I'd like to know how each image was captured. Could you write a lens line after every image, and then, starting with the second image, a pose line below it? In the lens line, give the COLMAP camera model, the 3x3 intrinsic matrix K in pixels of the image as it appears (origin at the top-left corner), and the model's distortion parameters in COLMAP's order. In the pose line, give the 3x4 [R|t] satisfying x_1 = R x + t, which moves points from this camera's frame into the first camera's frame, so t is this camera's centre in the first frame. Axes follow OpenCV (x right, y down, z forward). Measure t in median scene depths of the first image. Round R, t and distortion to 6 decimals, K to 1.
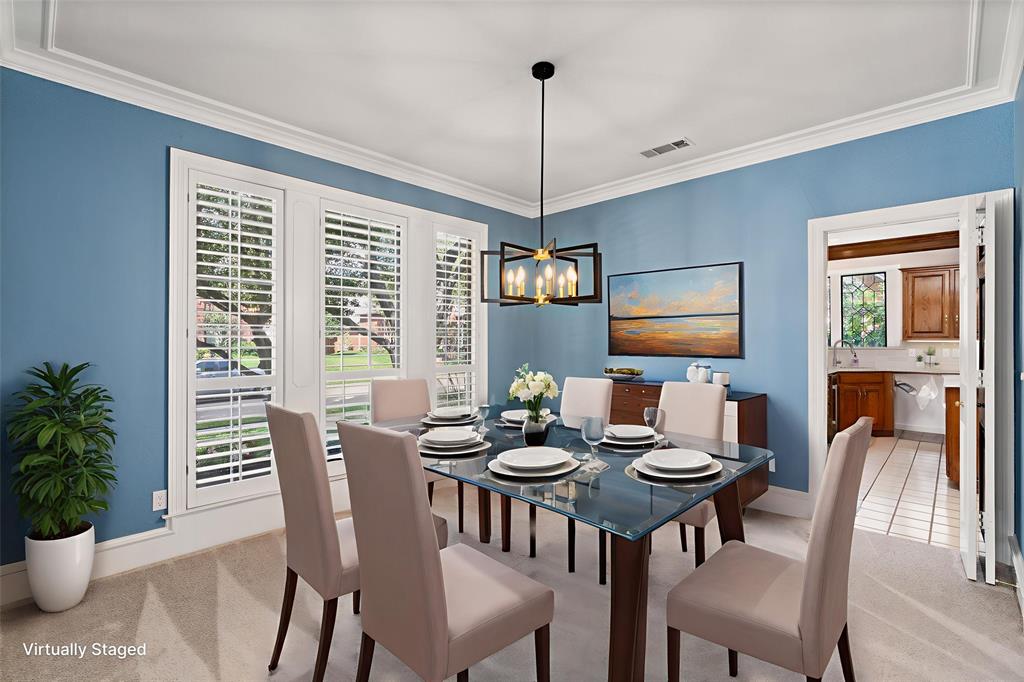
lens RADIAL K [[459.7, 0, 509.6], [0, 459.7, 343.9], [0, 0, 1]] dist [-0.003060, -0.000296]
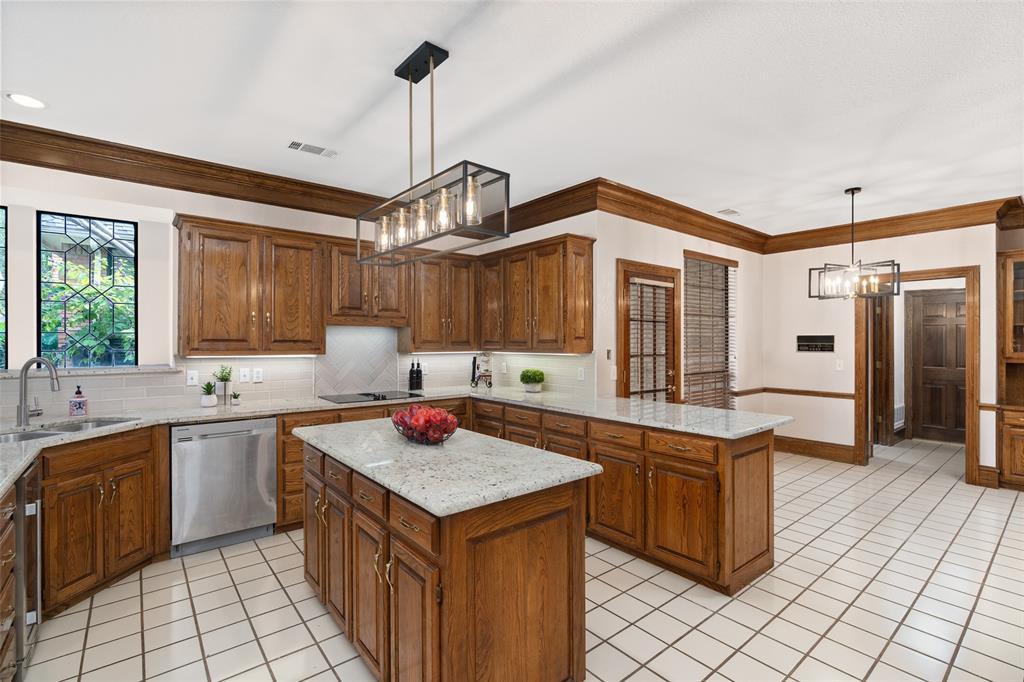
lens RADIAL K [[467.1, 0, 512.1], [0, 467.1, 341.2], [0, 0, 1]] dist [-0.000821, 0.000039]
pose [[0.125392, 0.000530, 0.992107, 0.251876], [0.004278, 0.999990, -0.001075, -0.014304], [-0.992098, 0.004379, 0.125389, 0.370005]]
